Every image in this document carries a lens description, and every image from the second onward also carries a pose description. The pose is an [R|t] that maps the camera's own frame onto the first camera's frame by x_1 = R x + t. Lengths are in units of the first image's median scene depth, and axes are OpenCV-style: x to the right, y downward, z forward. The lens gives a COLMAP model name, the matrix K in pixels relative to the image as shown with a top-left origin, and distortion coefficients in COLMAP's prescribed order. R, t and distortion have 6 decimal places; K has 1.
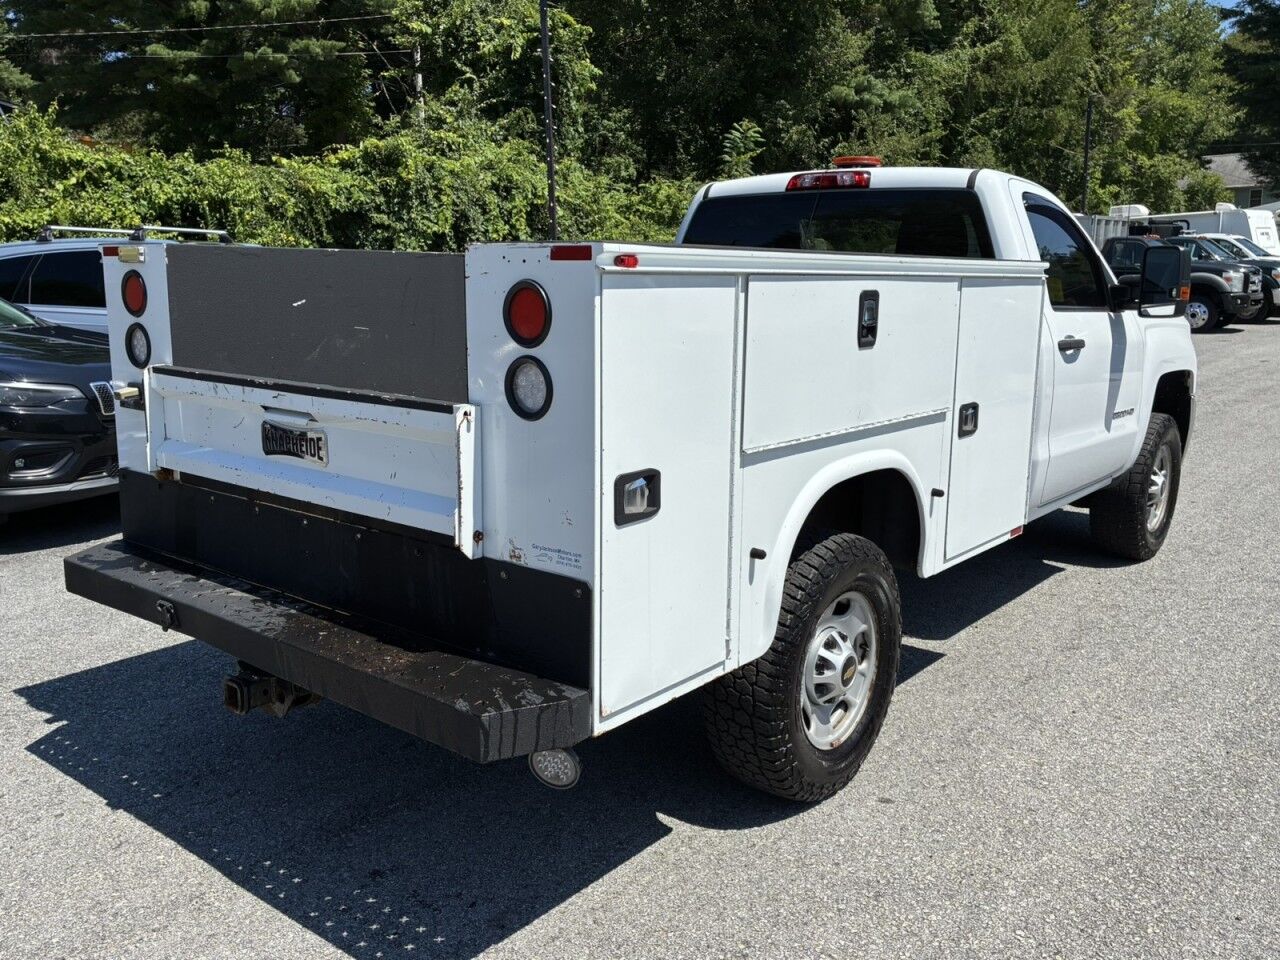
lens RADIAL K [[1087.7, 0, 636.2], [0, 1087.7, 478.6], [0, 0, 1]] dist [0.029555, -0.004548]
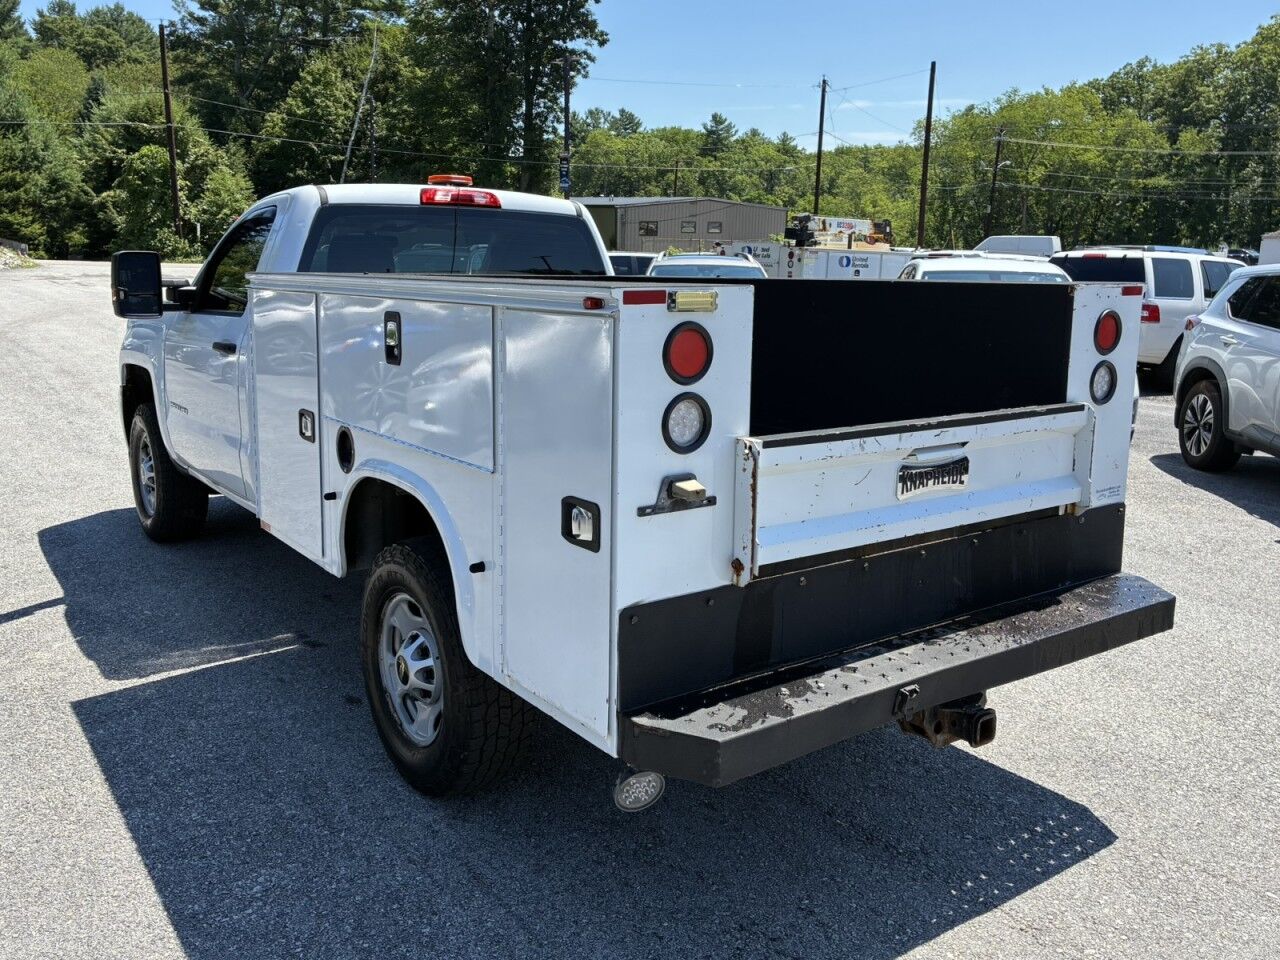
lens RADIAL K [[1069.4, 0, 608.7], [0, 1069.4, 434.2], [0, 0, 1]] dist [0.030478, -0.010215]
pose [[0.268126, -0.158304, 0.950289, -0.179567], [0.172087, 0.978412, 0.114434, -0.031990], [-0.947890, 0.132849, 0.289580, 0.132072]]
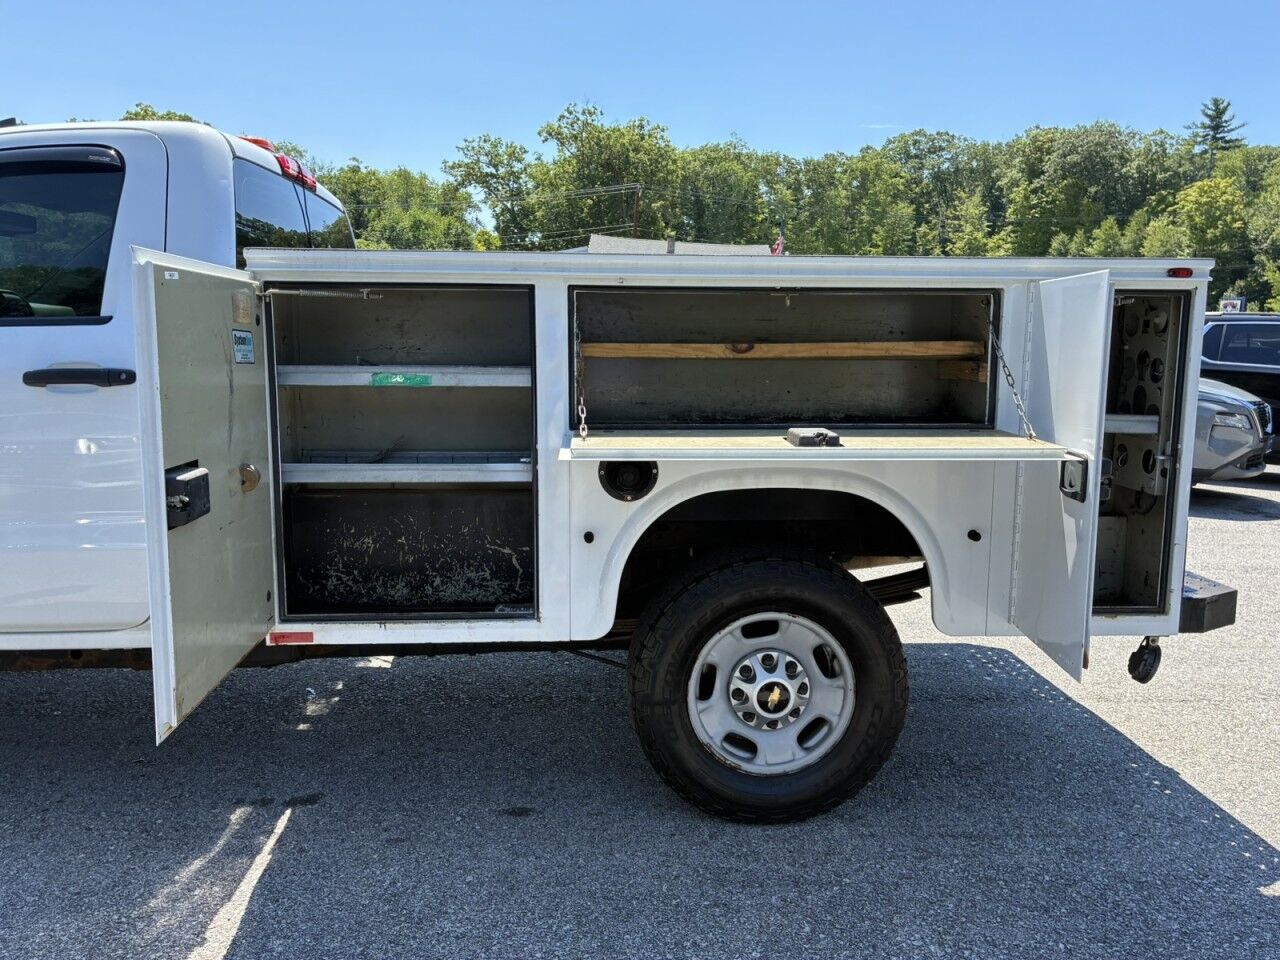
lens RADIAL K [[984.4, 0, 645.3], [0, 984.4, 476.7], [0, 0, 1]] dist [0.015611, -0.000962]
pose [[-0.681776, -0.119385, 0.721754, -0.122440], [0.121610, 0.954372, 0.272737, -0.050401], [-0.721382, 0.273718, -0.636150, 0.297150]]
